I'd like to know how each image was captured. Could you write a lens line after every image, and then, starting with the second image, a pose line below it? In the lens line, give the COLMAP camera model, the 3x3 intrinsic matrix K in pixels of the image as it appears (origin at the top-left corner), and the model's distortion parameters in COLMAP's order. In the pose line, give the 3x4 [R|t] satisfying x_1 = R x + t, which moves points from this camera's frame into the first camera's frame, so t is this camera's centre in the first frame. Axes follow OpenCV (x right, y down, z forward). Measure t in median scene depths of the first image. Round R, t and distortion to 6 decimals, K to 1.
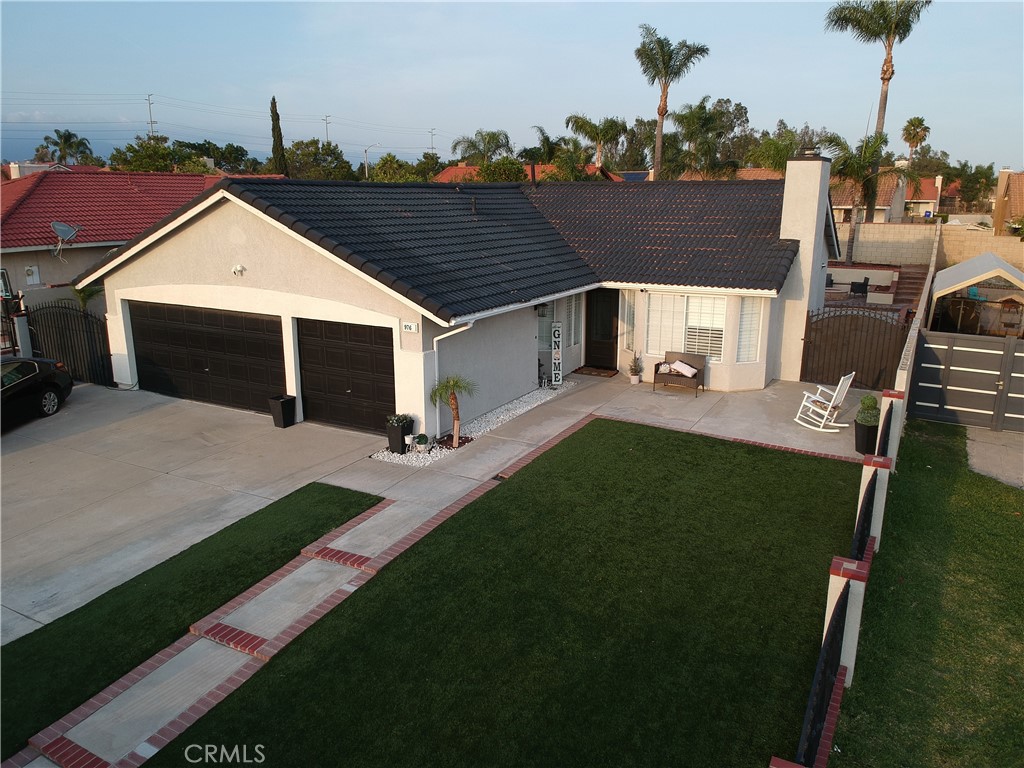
lens RADIAL K [[742.9, 0, 512.0], [0, 742.9, 384.0], [0, 0, 1]] dist [0.109997, -0.204763]
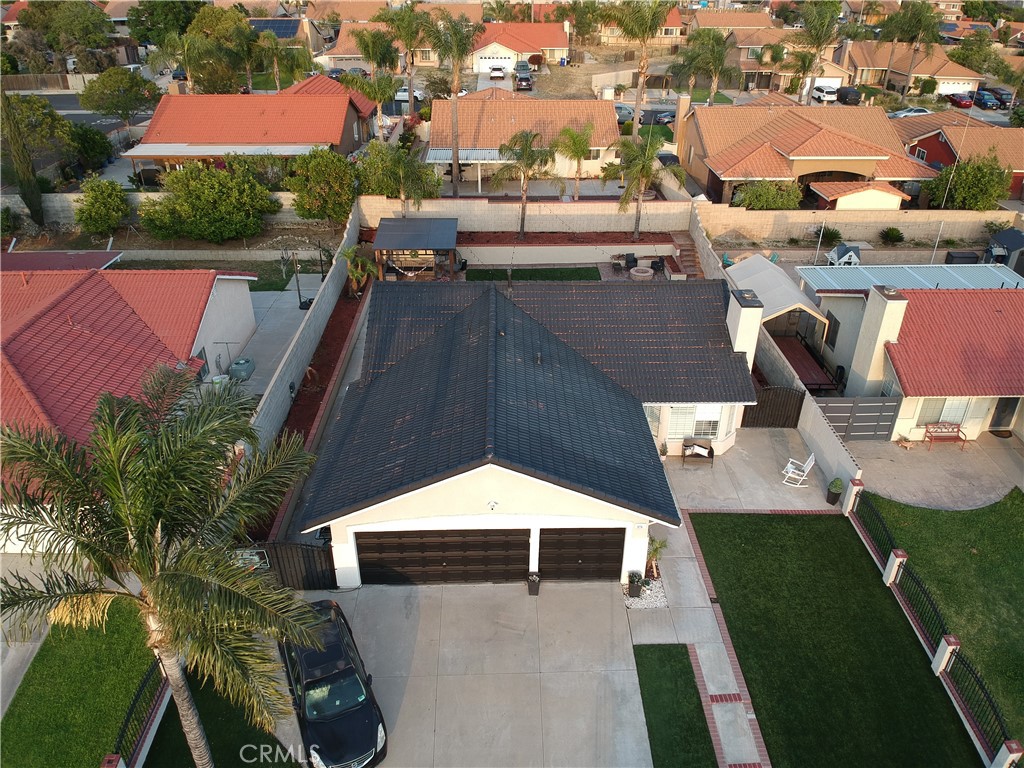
lens RADIAL K [[742.9, 0, 512.0], [0, 742.9, 384.0], [0, 0, 1]] dist [0.109997, -0.204763]
pose [[0.861606, -0.253182, 0.439925, -0.779447], [0.123558, 0.945261, 0.302017, -0.685434], [-0.492309, -0.205863, 0.845726, -0.113562]]
